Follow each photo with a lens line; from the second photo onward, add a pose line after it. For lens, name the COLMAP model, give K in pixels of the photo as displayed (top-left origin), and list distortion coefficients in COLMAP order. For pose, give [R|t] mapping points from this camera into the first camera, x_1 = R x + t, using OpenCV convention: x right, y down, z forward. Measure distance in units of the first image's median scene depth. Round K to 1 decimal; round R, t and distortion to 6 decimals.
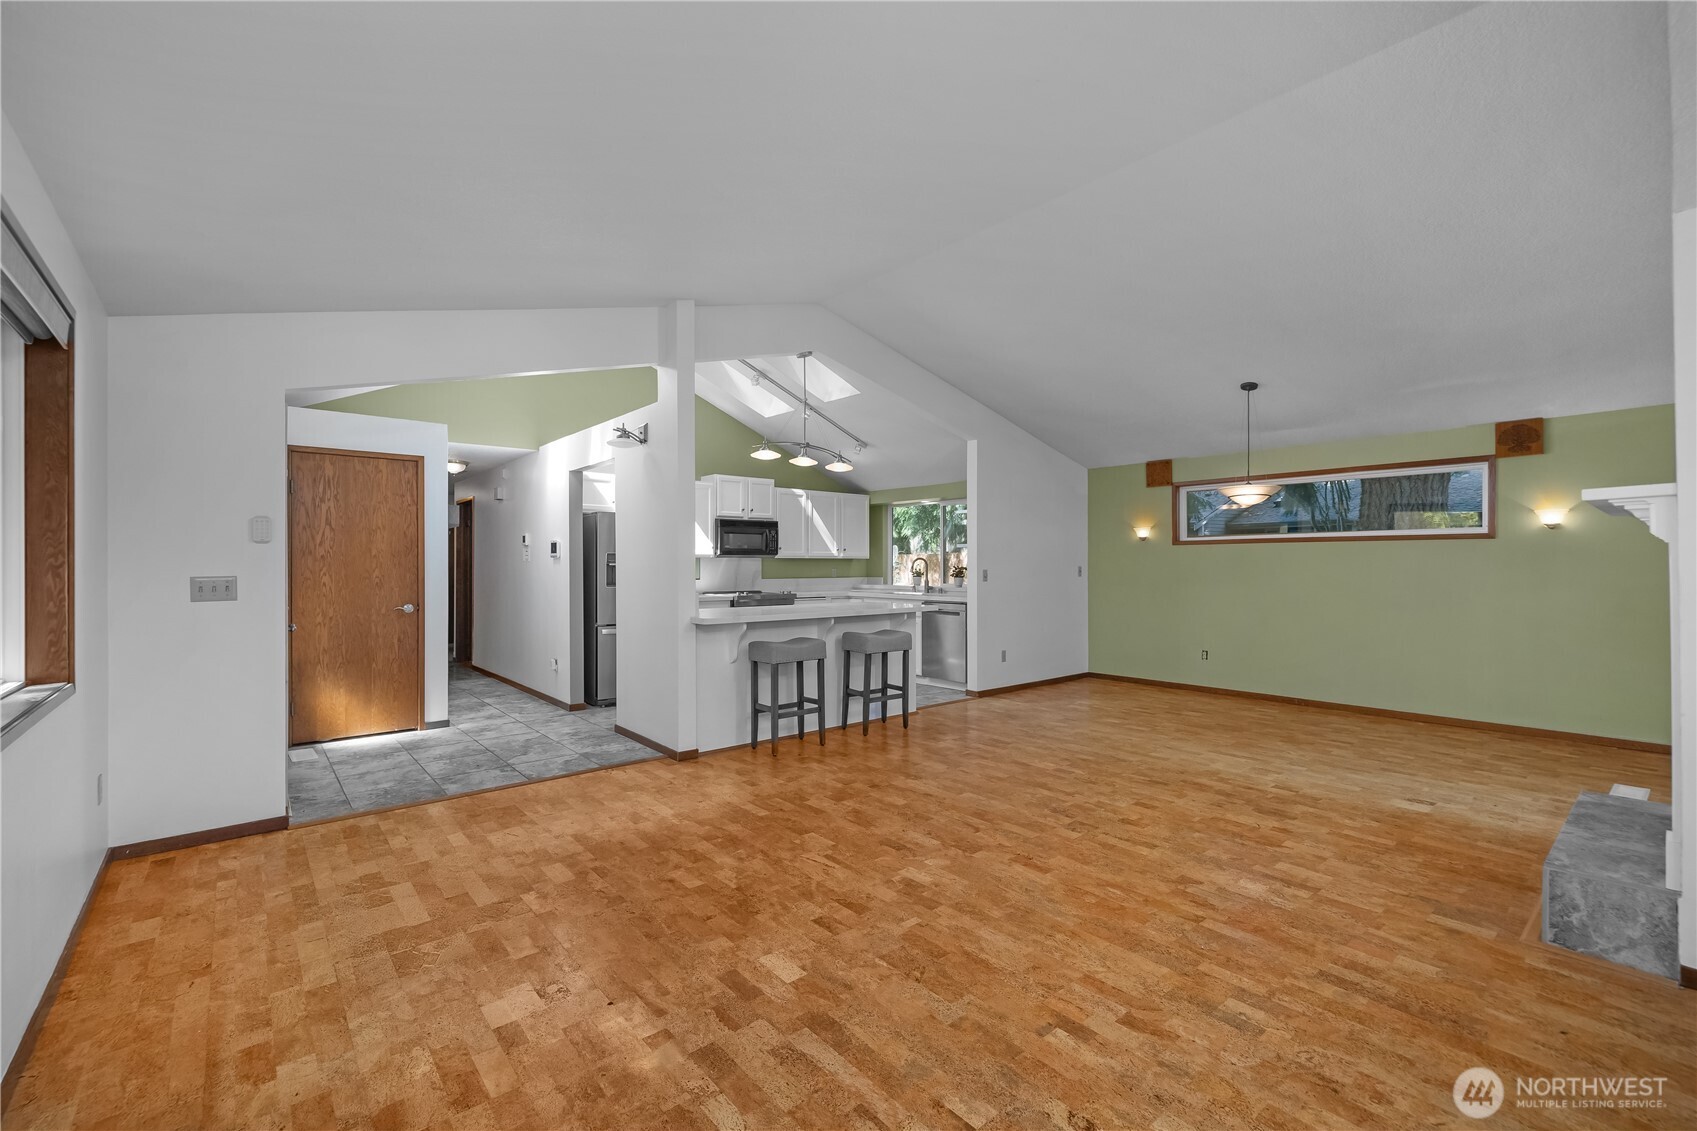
lens RADIAL K [[718.2, 0, 858.3], [0, 718.2, 576.4], [0, 0, 1]] dist [0.002002, 0.000961]
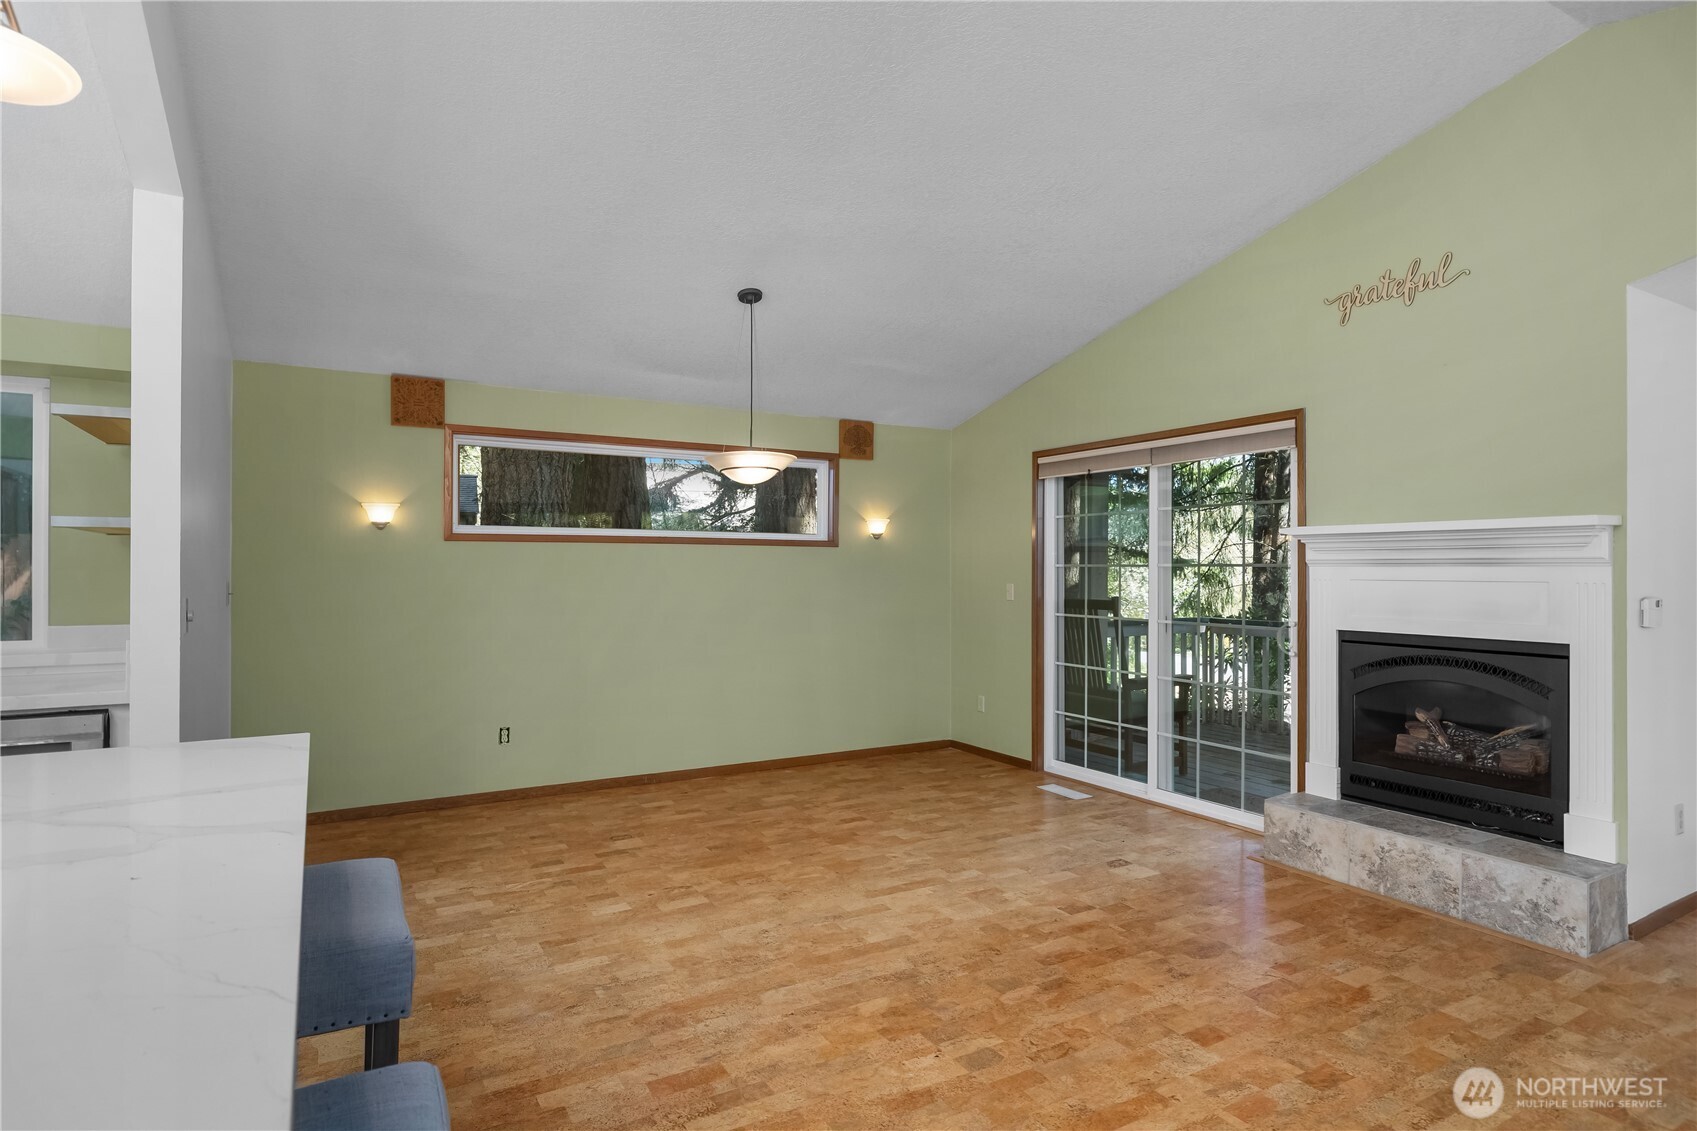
lens RADIAL K [[897.6, 0, 814.7], [0, 897.6, 566.2], [0, 0, 1]] dist [-0.005810, 0.001901]
pose [[0.194504, 0.002410, 0.980899, -0.367404], [0.014153, 0.999886, -0.005263, -0.037871], [-0.980800, 0.014907, 0.194447, 1.346189]]
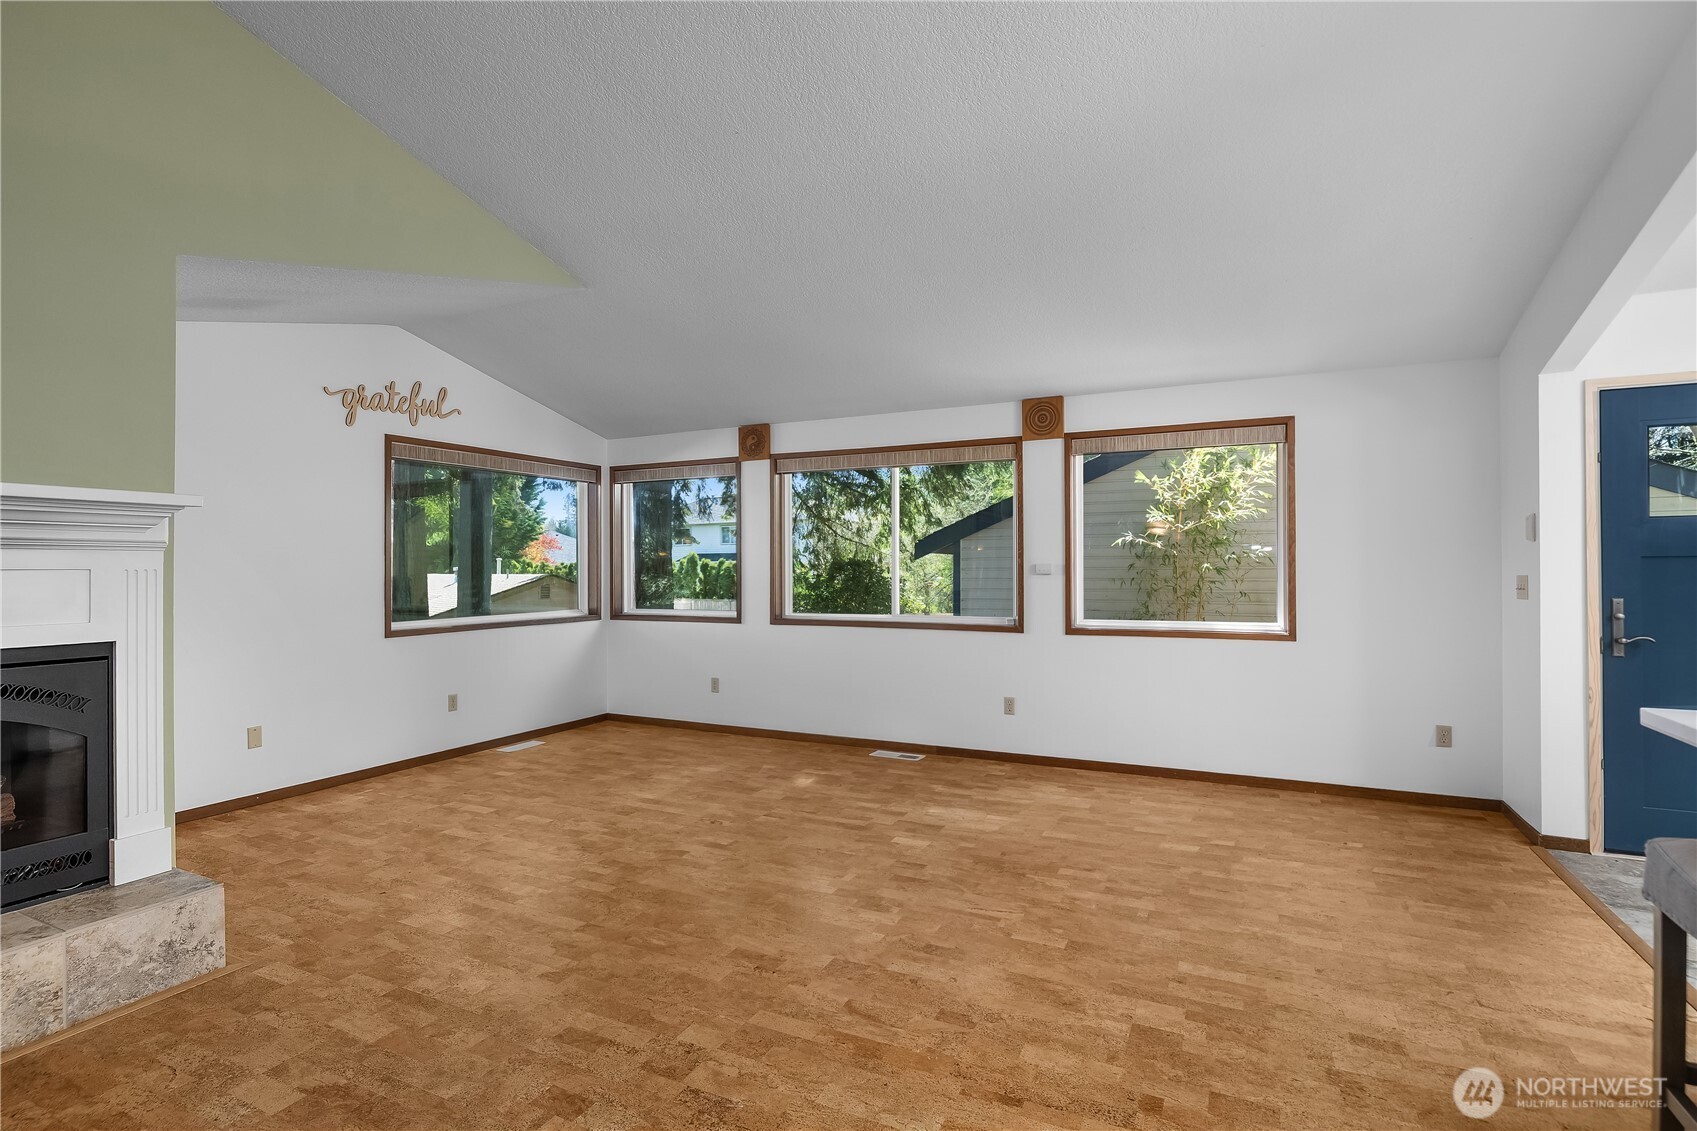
lens RADIAL K [[805.9, 0, 859.3], [0, 805.9, 565.8], [0, 0, 1]] dist [-0.009935, 0.001858]
pose [[-0.912953, 0.003919, -0.408046, 0.457010], [-0.001407, 0.999918, 0.012751, -0.026210], [0.408062, 0.012215, -0.912872, 1.709562]]
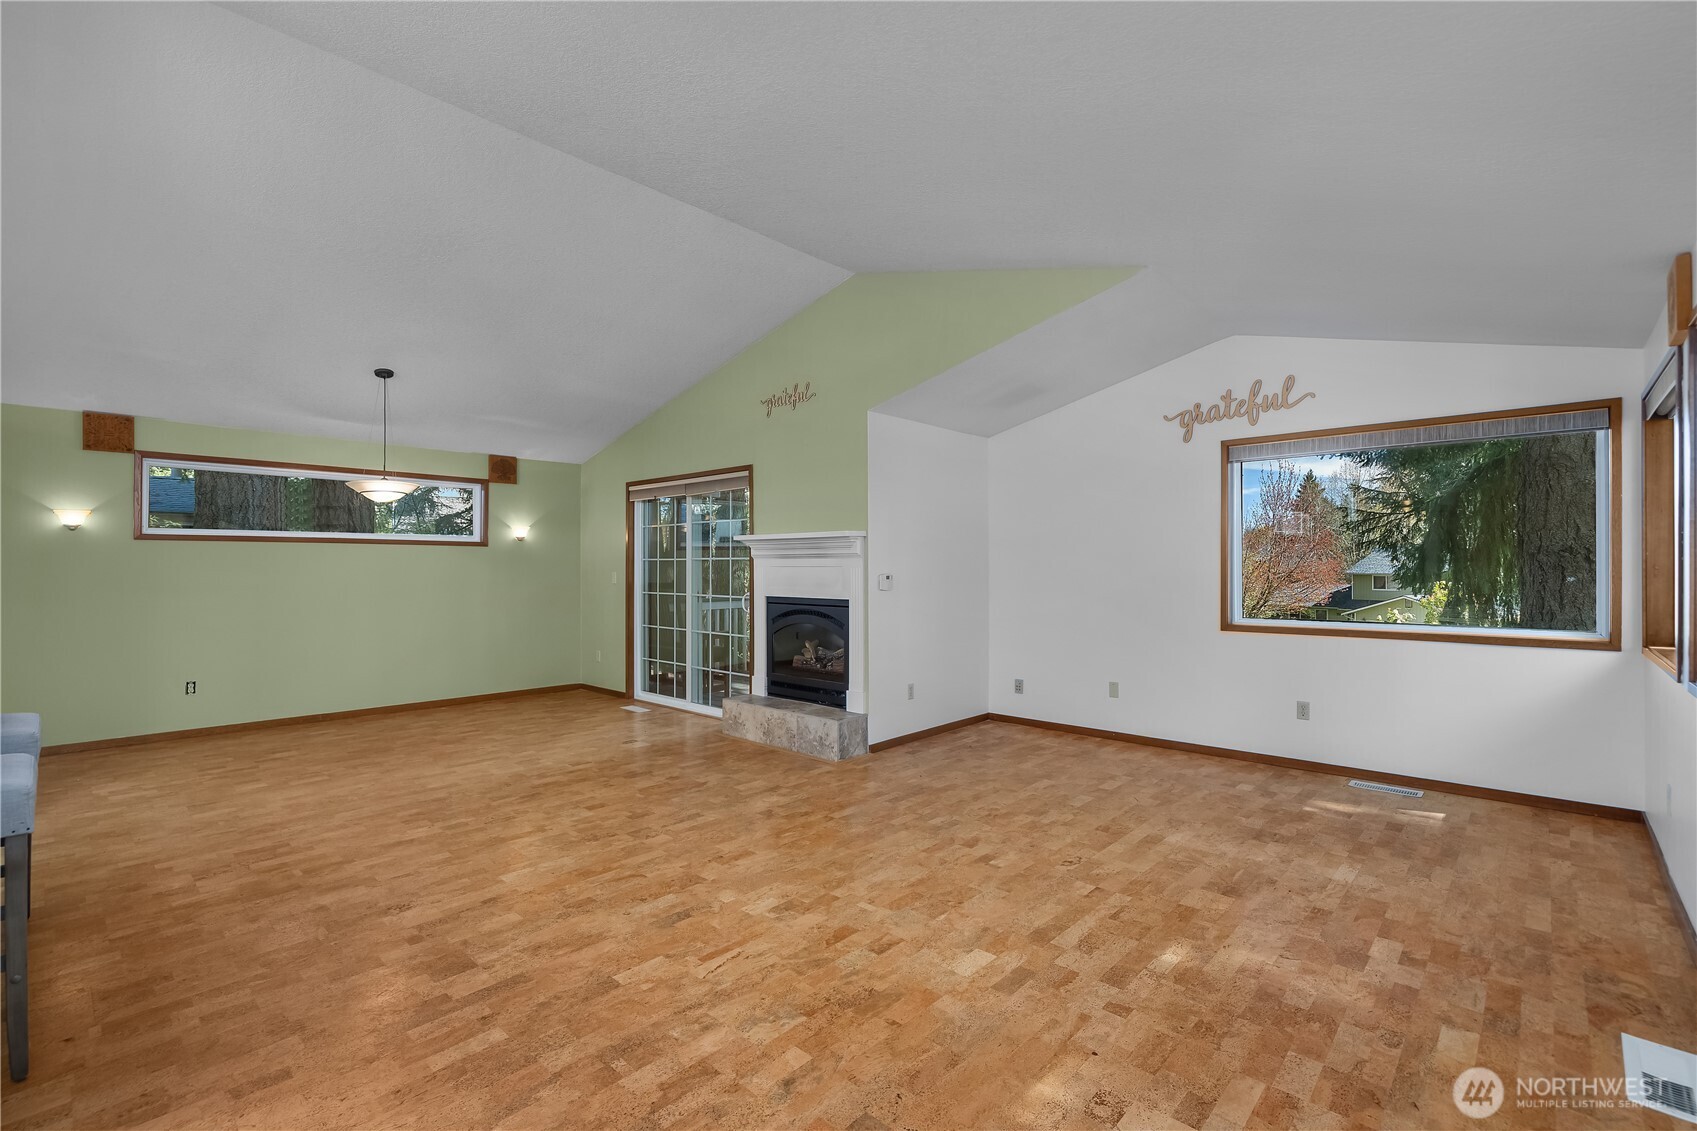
lens RADIAL K [[763.9, 0, 823.6], [0, 763.9, 561.2], [0, 0, 1]] dist [-0.006866, 0.002520]
pose [[-0.098944, 0.007370, 0.995066, -0.814692], [0.016731, 0.999844, -0.005742, -0.015466], [-0.994952, 0.016080, -0.099052, 0.915269]]
